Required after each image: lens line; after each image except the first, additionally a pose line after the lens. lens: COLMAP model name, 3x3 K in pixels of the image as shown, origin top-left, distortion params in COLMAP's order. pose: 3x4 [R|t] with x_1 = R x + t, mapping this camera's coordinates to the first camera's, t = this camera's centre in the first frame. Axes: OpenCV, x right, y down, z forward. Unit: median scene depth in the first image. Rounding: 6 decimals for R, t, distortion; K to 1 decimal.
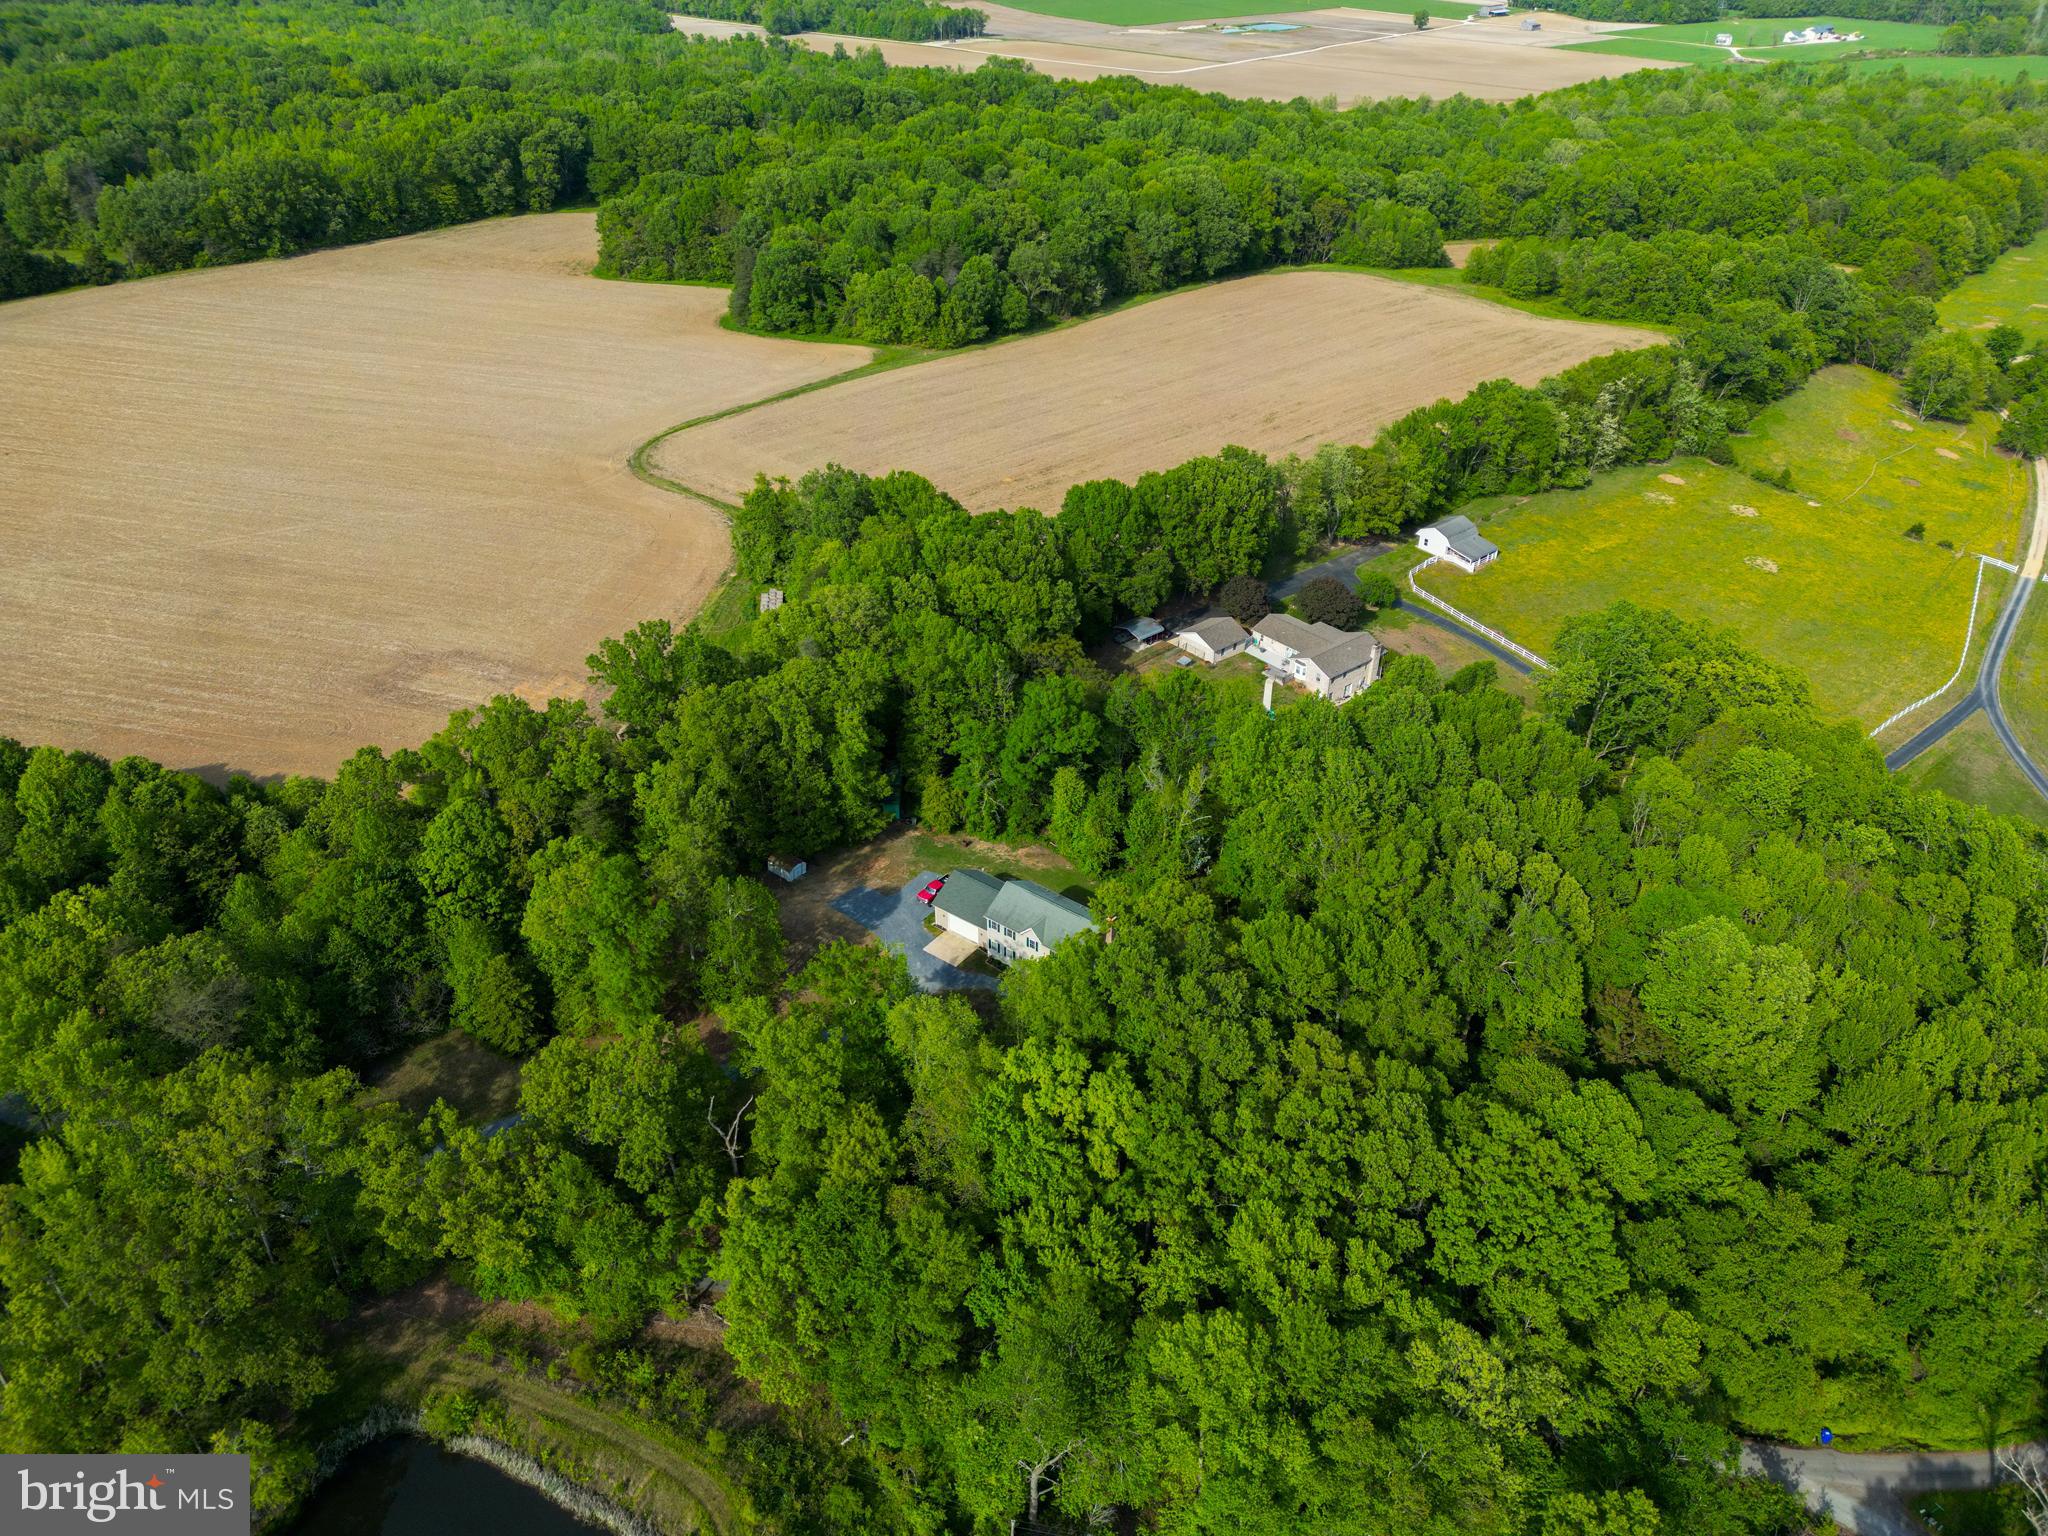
lens RADIAL K [[1455.3, 0, 1028.5], [0, 1455.3, 764.1], [0, 0, 1]] dist [0.014563, -0.010753]
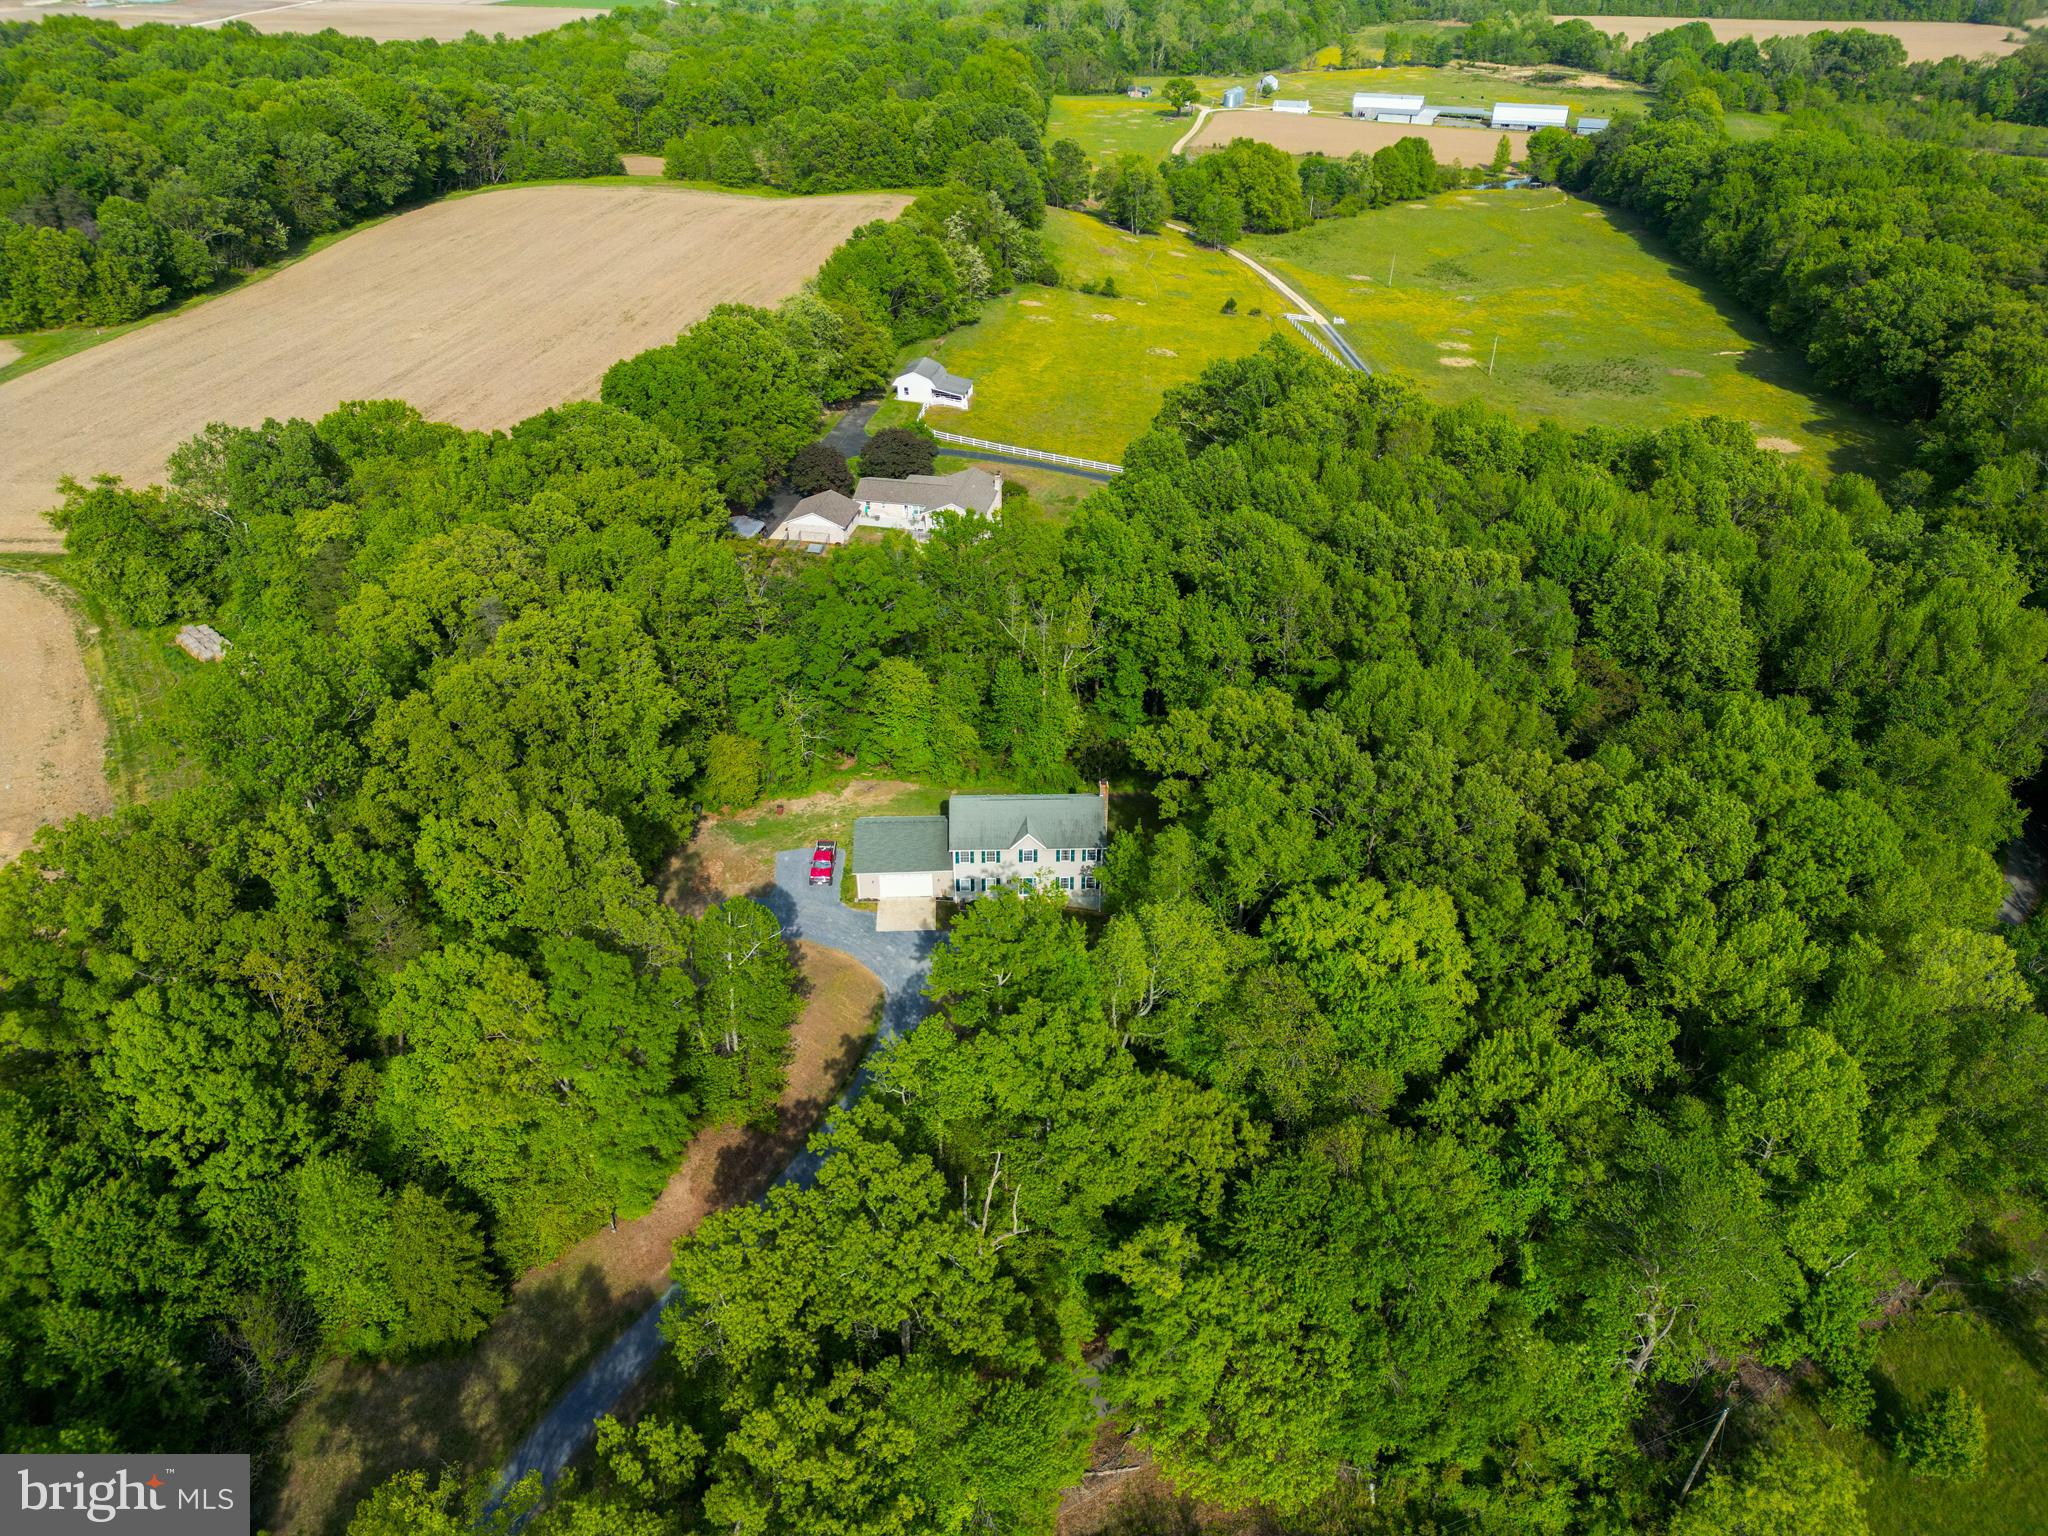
lens RADIAL K [[1455.3, 0, 1026.6], [0, 1455.3, 774.3], [0, 0, 1]] dist [0.014563, -0.010753]
pose [[0.757061, -0.339671, 0.558105, -0.199286], [0.341352, 0.934006, 0.105412, 0.001488], [-0.557079, 0.110707, 0.823047, 0.176794]]
